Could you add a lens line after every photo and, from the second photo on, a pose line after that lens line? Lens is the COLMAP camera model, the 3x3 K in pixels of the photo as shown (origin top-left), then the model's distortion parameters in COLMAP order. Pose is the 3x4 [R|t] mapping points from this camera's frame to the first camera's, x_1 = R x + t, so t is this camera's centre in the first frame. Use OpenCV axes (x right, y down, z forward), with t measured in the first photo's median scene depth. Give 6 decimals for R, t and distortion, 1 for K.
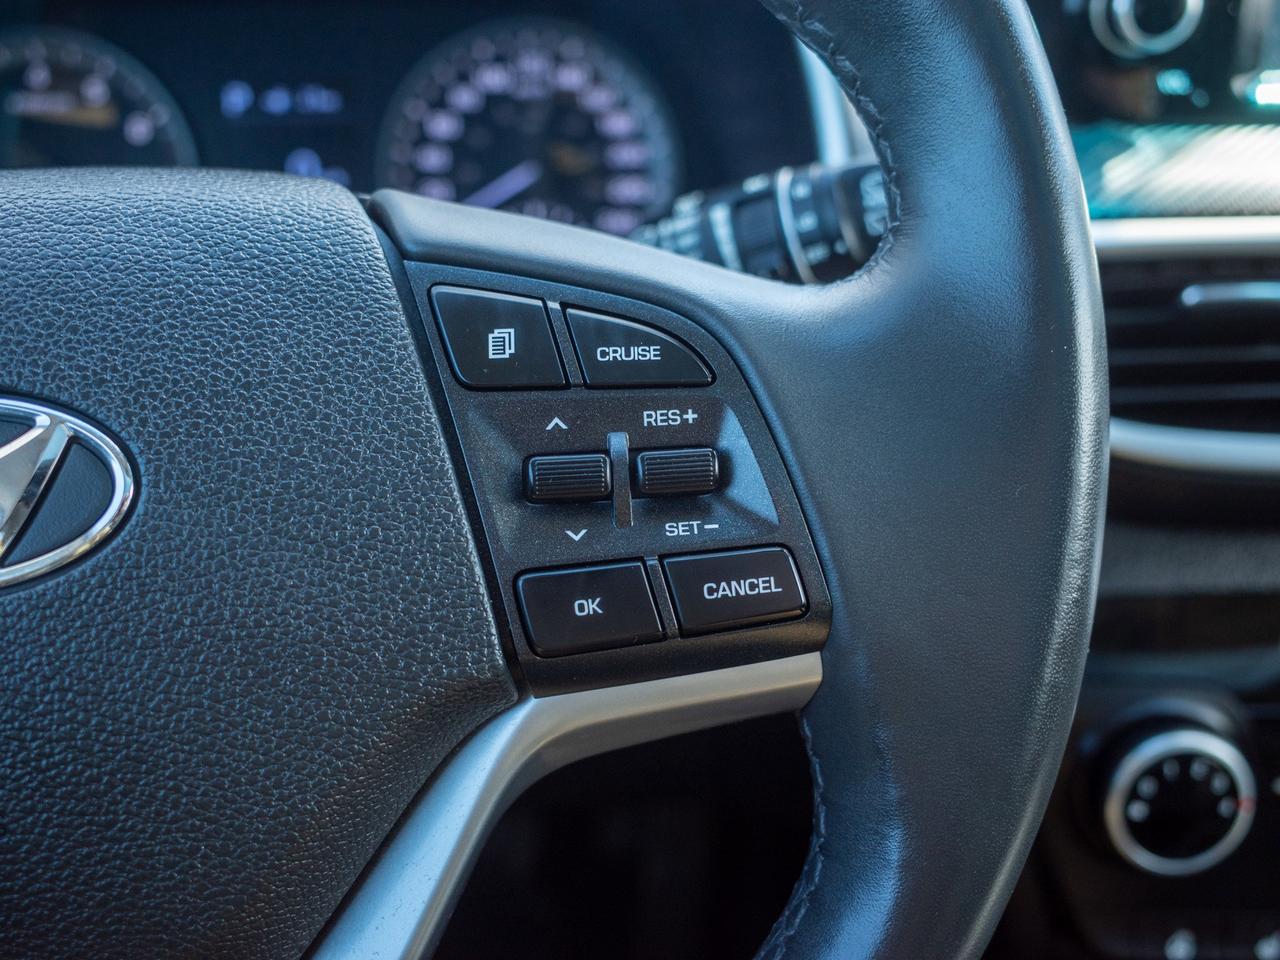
lens RADIAL K [[1262.3, 0, 637.0], [0, 1262.3, 500.2], [0, 0, 1]] dist [-0.037111, 0.030802]
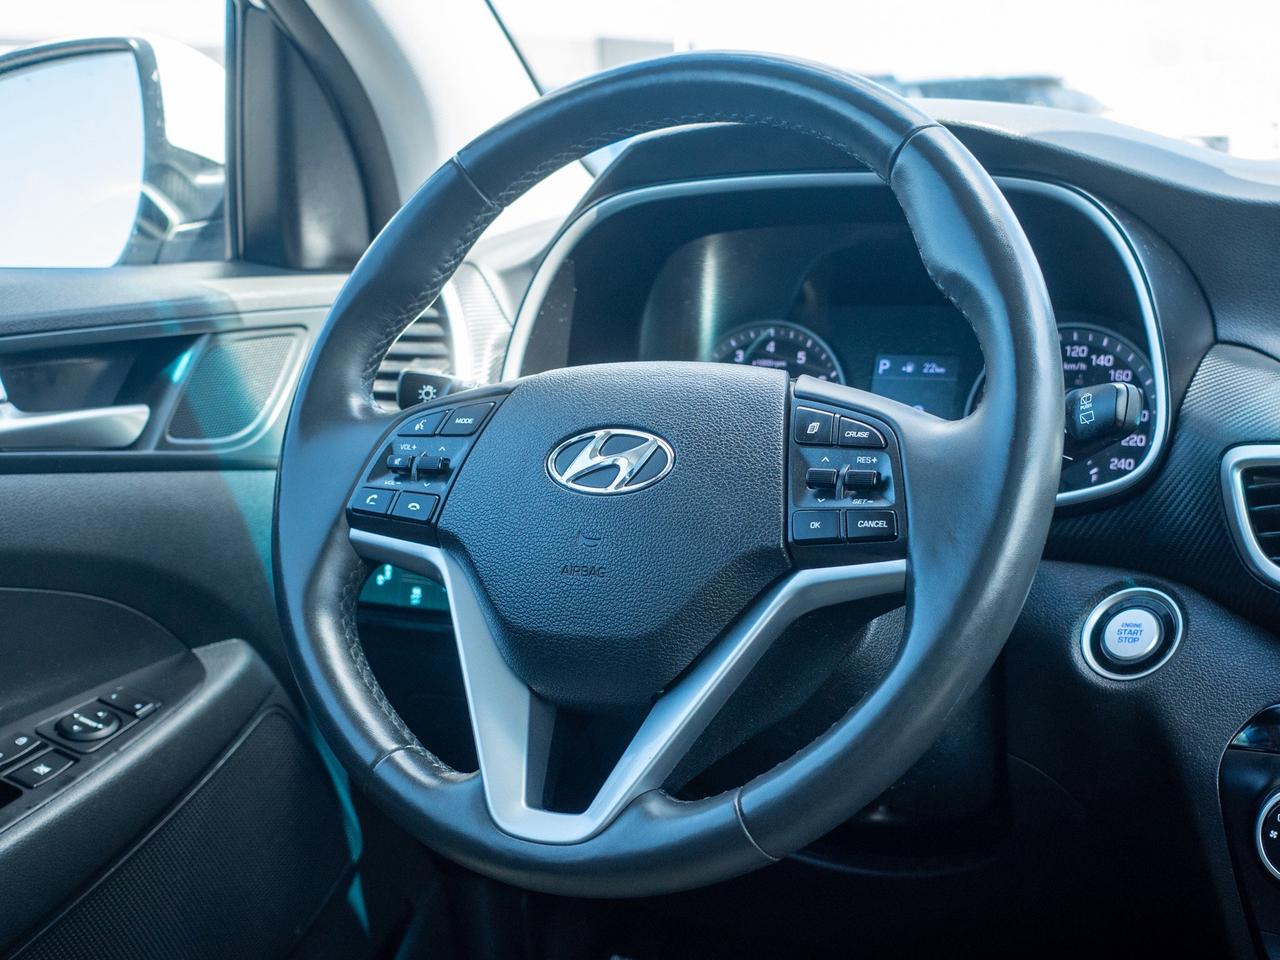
lens RADIAL K [[2079.2, 0, 637.4], [0, 2079.2, 433.9], [0, 0, 1]] dist [-0.024172, 0.007898]
pose [[0.816124, 0.051183, -0.575606, 1.950354], [-0.231981, 0.941305, -0.245213, 0.963712], [0.529270, 0.333654, 0.780095, -2.361502]]
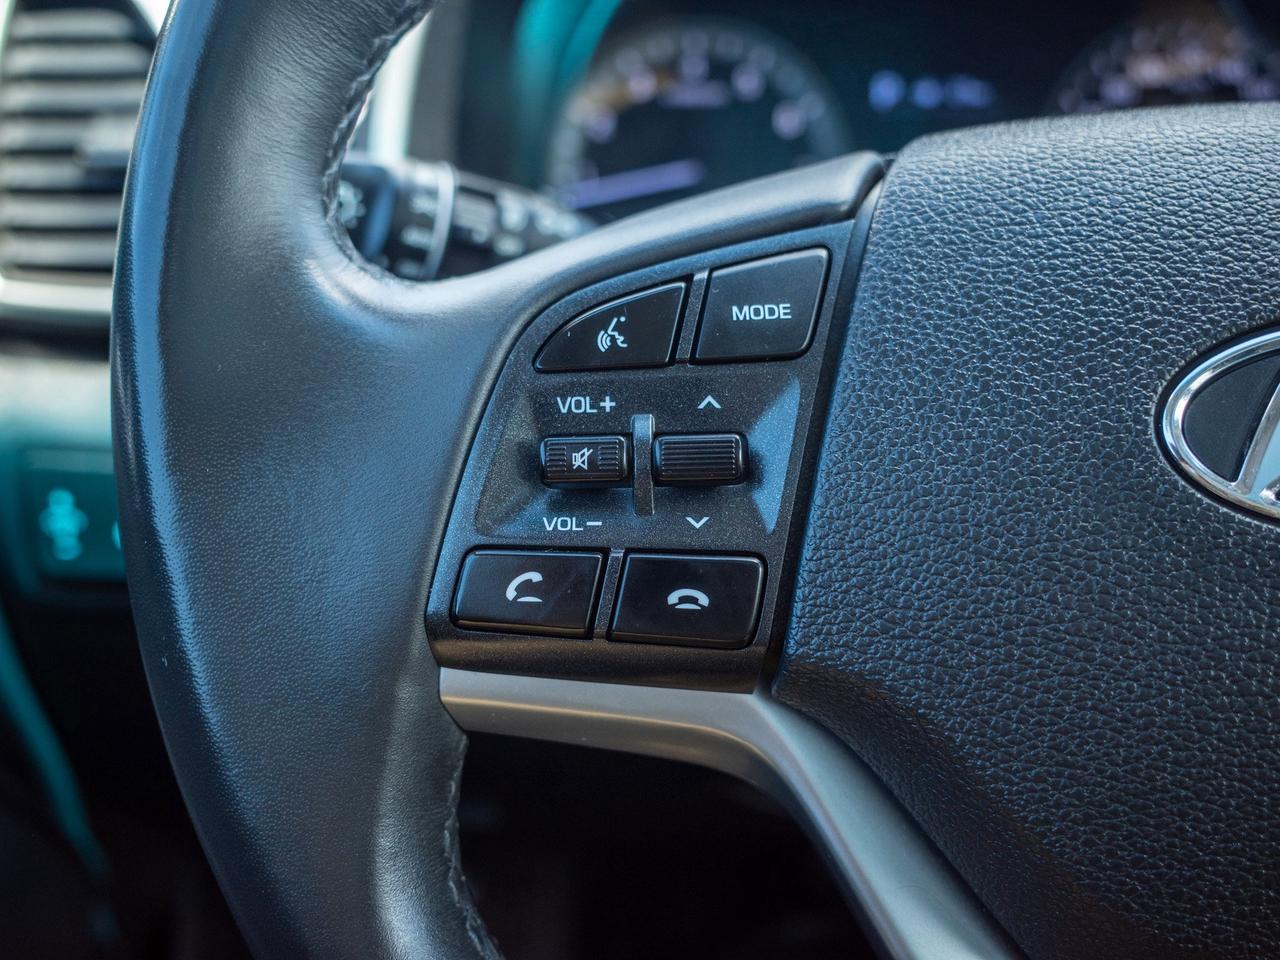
lens RADIAL K [[1262.3, 0, 637.0], [0, 1262.3, 500.2], [0, 0, 1]] dist [-0.037111, 0.030802]
pose [[0.995290, 0.027922, -0.092839, -0.936757], [-0.031195, 0.998935, -0.033990, 0.095527], [0.091791, 0.036726, 0.995101, 0.009890]]
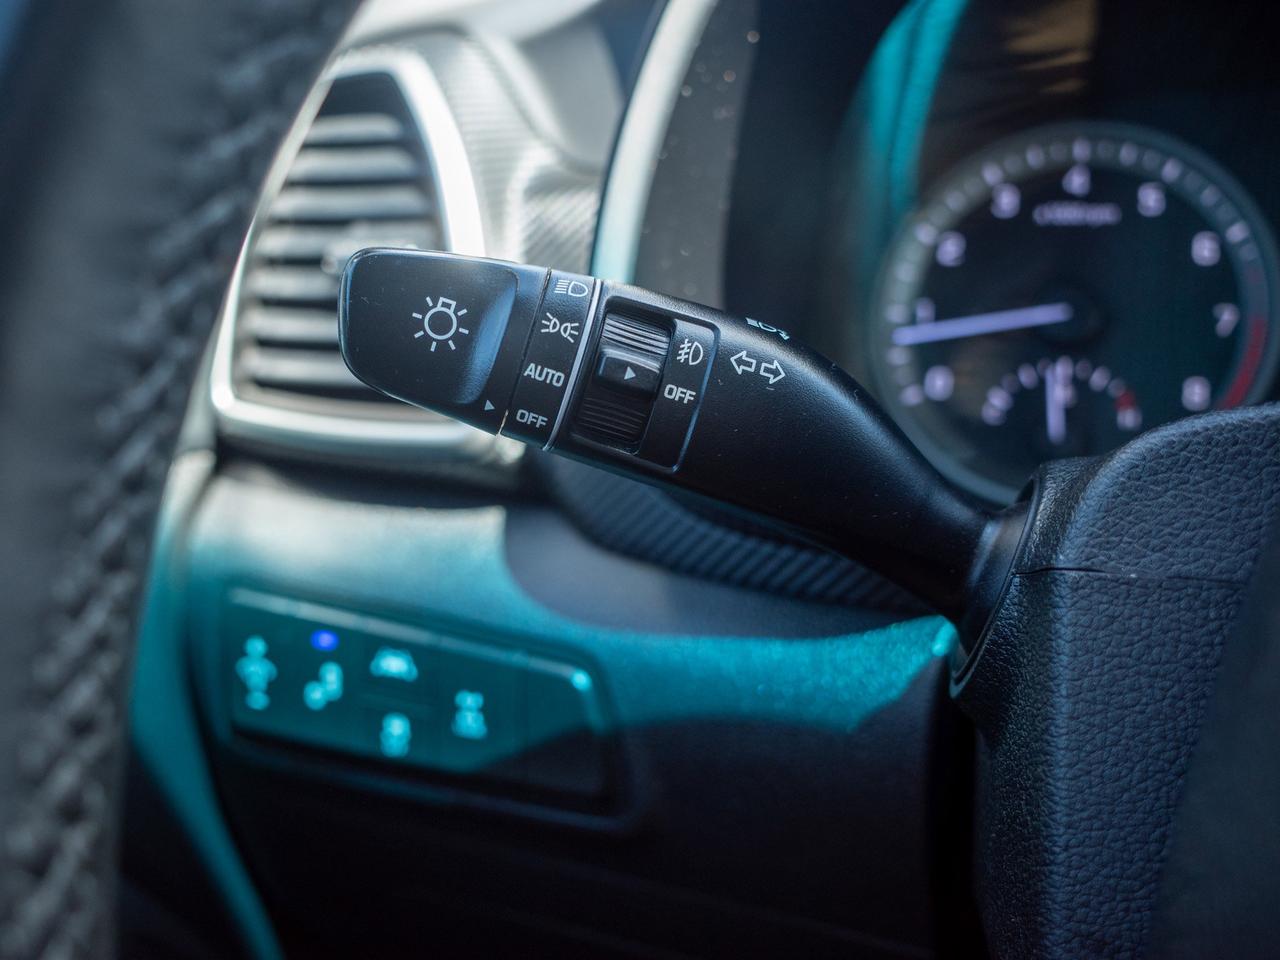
lens RADIAL K [[1225.6, 0, 640.0], [0, 1225.6, 480.0], [0, 0, 1]] dist [-0.004950, -0.002454]
pose [[0.893952, 0.095525, -0.437864, -0.826611], [-0.163549, 0.979175, -0.120287, -0.045187], [0.417255, 0.179143, 0.890958, 0.538383]]
